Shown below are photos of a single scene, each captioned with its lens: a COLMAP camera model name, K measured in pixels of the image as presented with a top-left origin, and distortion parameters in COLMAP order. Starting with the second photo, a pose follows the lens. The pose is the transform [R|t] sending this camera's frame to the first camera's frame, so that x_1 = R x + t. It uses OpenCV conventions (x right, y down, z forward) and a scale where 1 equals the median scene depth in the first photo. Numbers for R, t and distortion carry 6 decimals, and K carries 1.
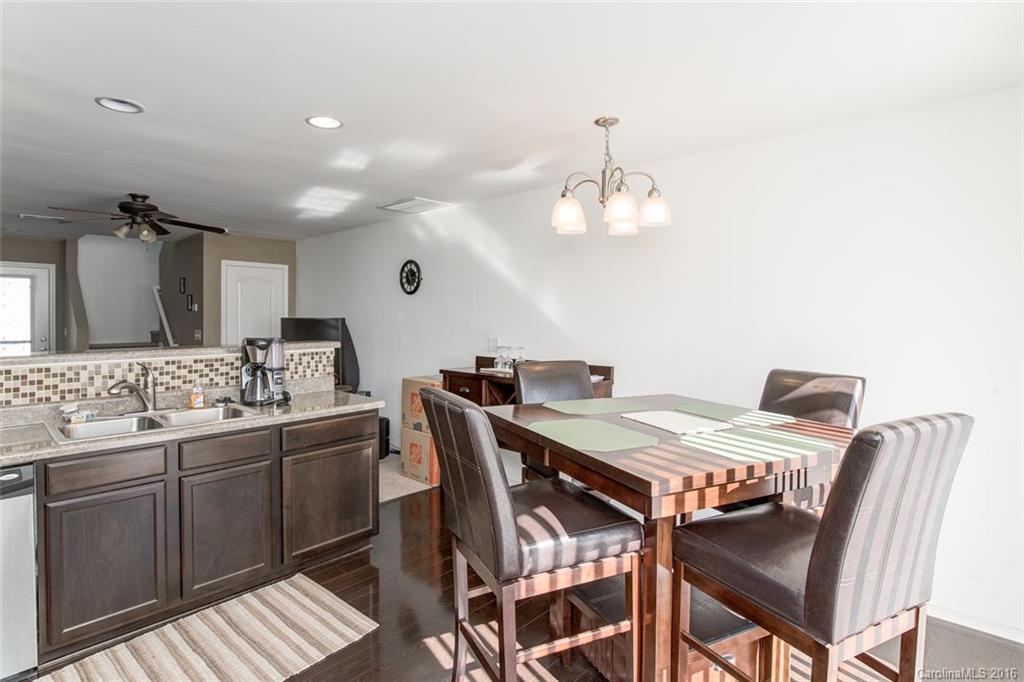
lens RADIAL K [[493.5, 0, 491.0], [0, 493.5, 324.2], [0, 0, 1]] dist [-0.018410, -0.000050]
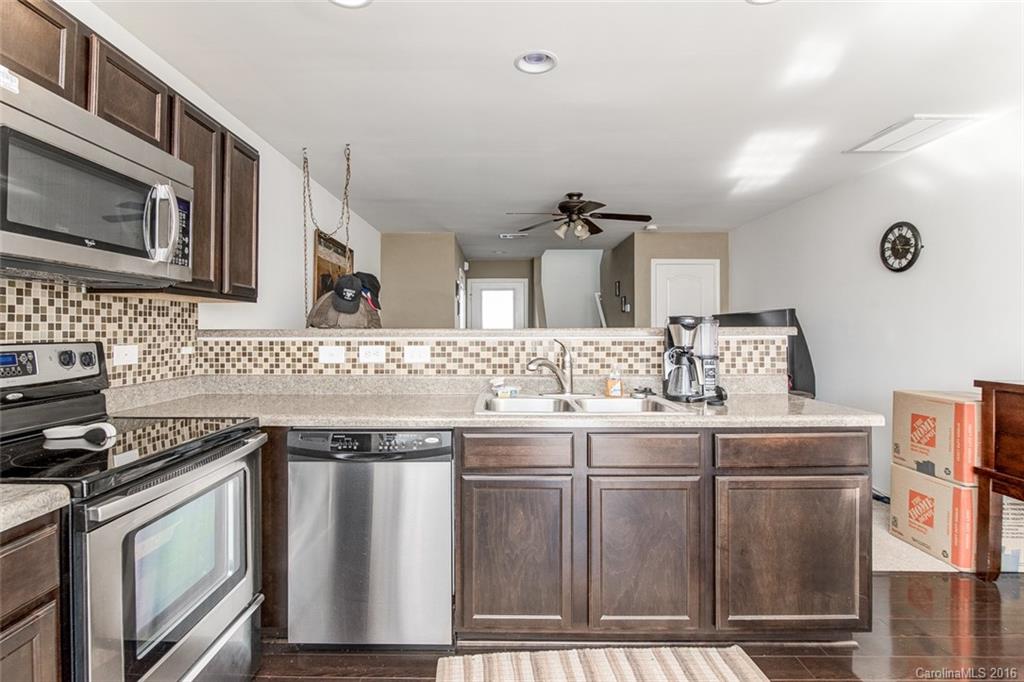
lens RADIAL K [[493.5, 0, 491.0], [0, 493.5, 324.2], [0, 0, 1]] dist [-0.018410, -0.000050]
pose [[0.678756, -0.010600, -0.734288, -0.108427], [-0.006082, 0.999780, -0.020054, 0.060620], [0.734339, 0.018077, 0.678542, 0.245961]]
